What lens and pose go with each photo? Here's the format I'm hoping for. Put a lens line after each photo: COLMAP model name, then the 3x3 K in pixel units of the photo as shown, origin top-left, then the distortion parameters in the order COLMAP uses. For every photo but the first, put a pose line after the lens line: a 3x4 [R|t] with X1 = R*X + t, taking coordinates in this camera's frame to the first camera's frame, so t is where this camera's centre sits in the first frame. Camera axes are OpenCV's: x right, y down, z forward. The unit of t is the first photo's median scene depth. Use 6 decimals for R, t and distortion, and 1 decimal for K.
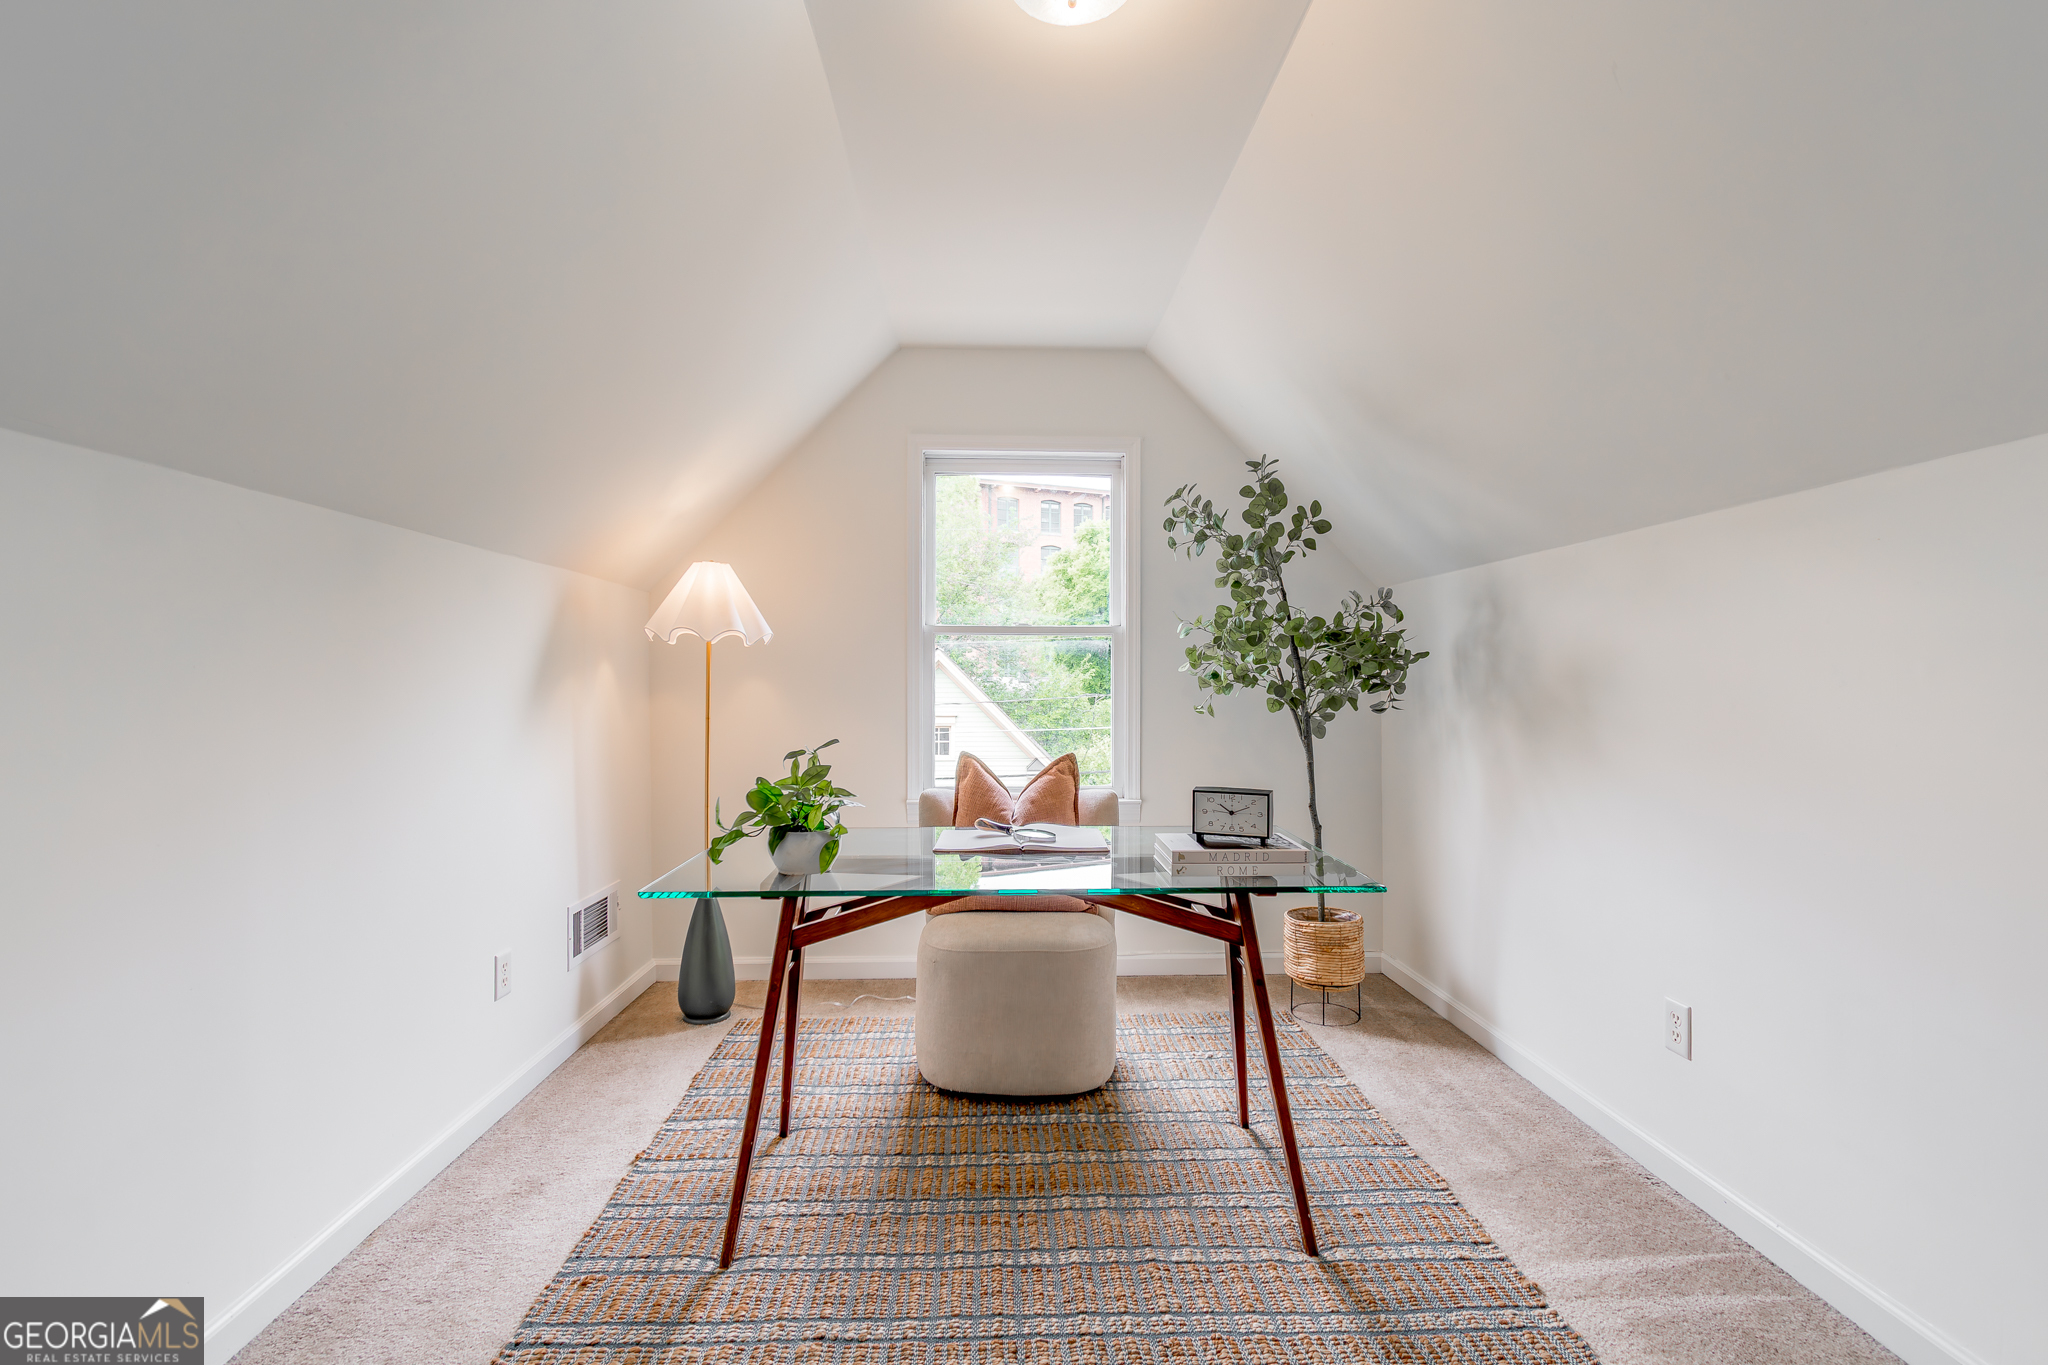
lens RADIAL K [[938.7, 0, 1032.1], [0, 938.7, 672.3], [0, 0, 1]] dist [0.004073, -0.000525]
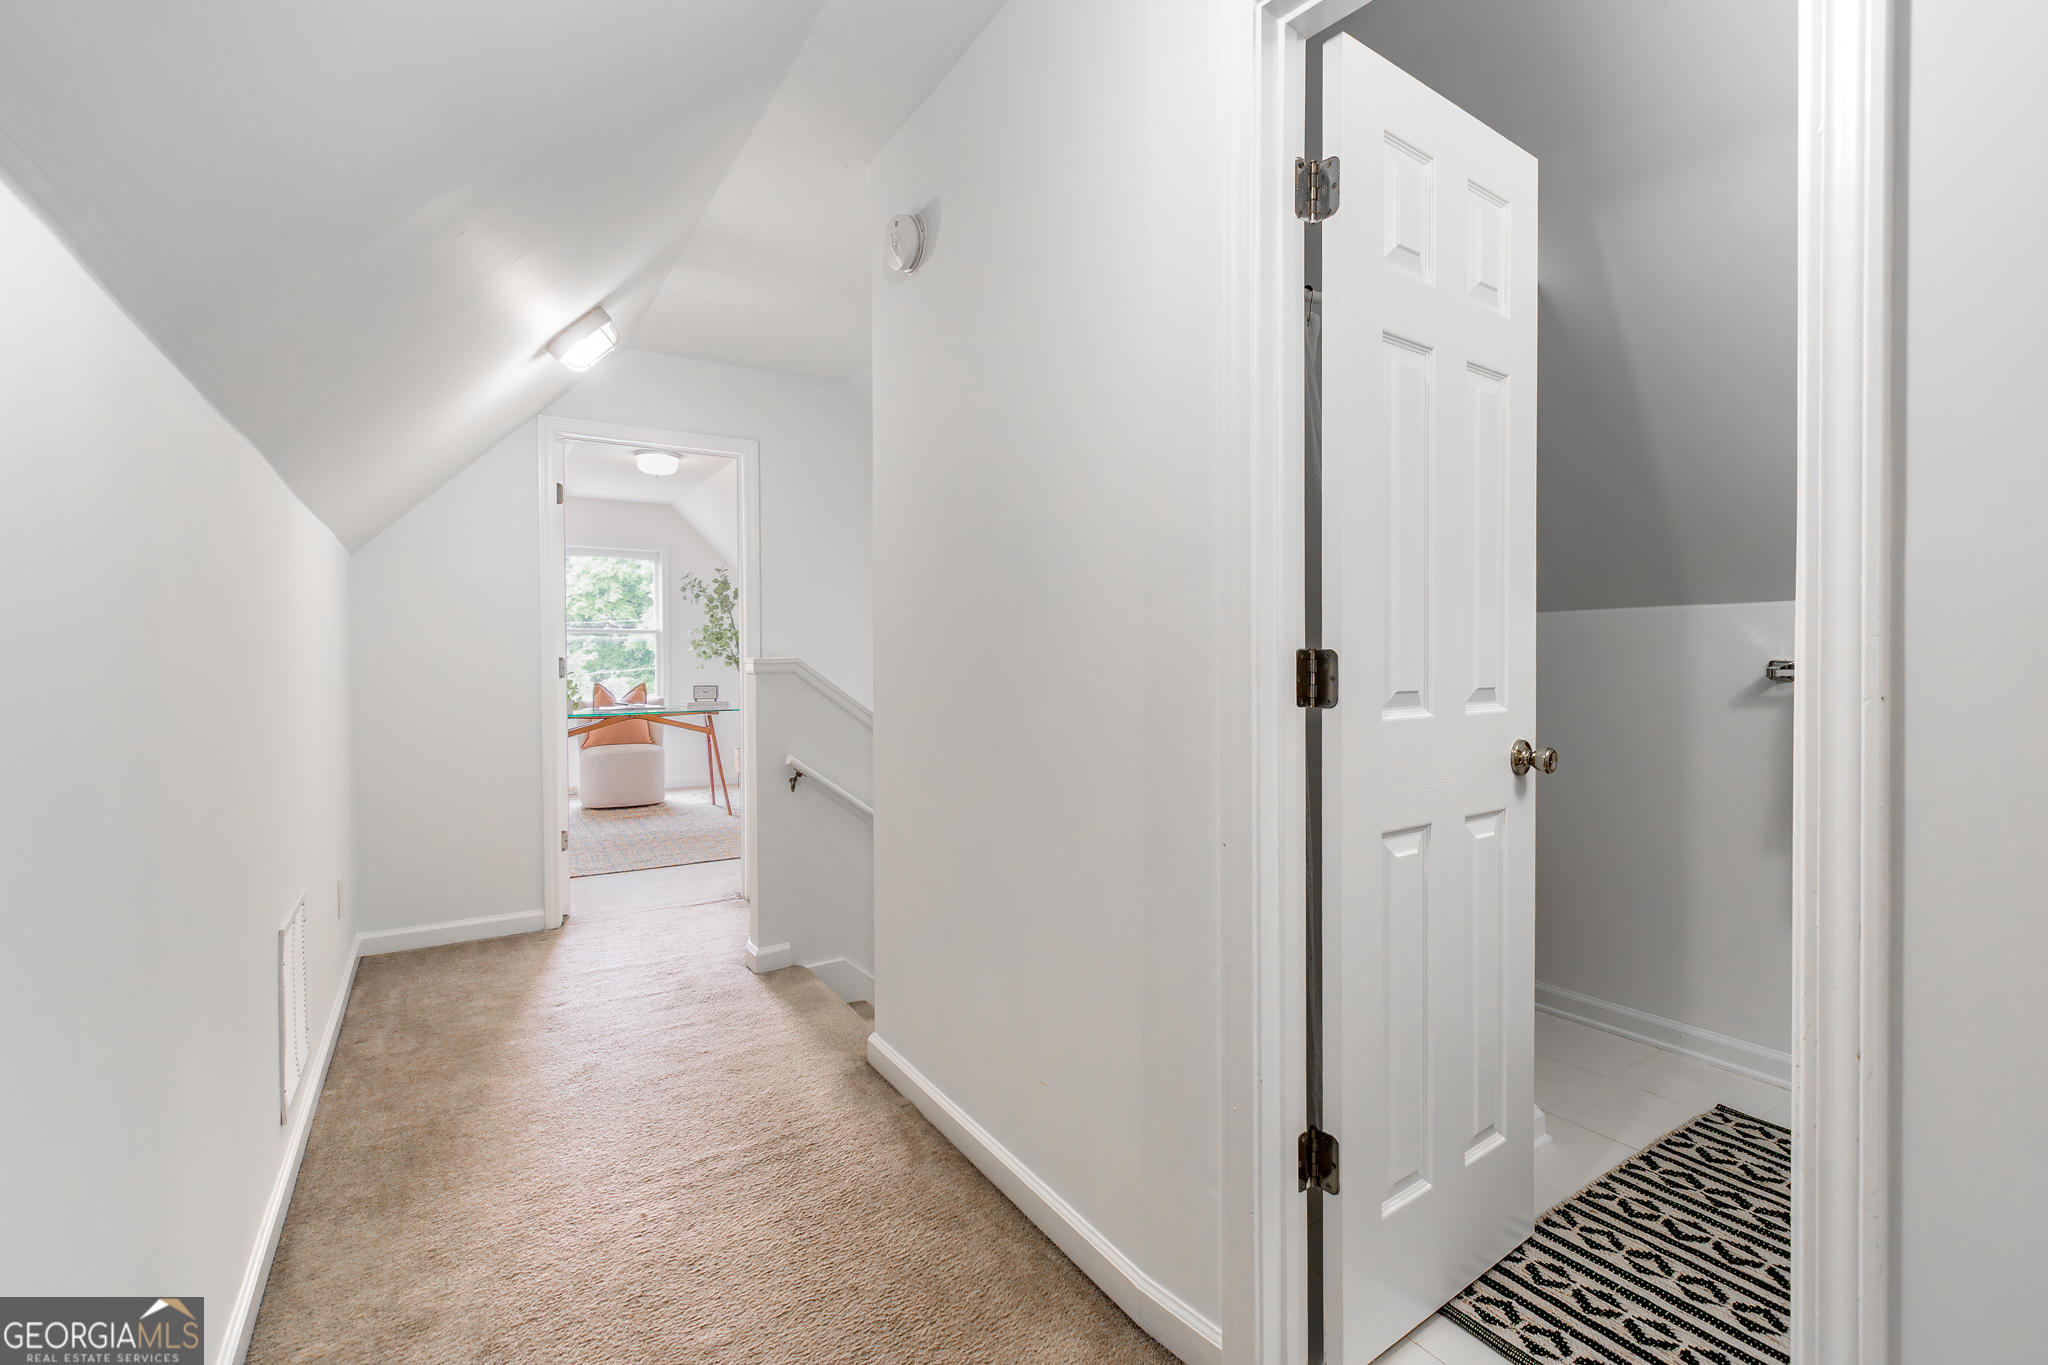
lens RADIAL K [[938.7, 0, 1032.1], [0, 938.7, 672.3], [0, 0, 1]] dist [0.004073, -0.000525]
pose [[0.873274, -0.012048, 0.487081, -0.254154], [0.002493, 0.999792, 0.020261, 0.008546], [-0.487223, -0.016479, 0.873122, -1.576122]]
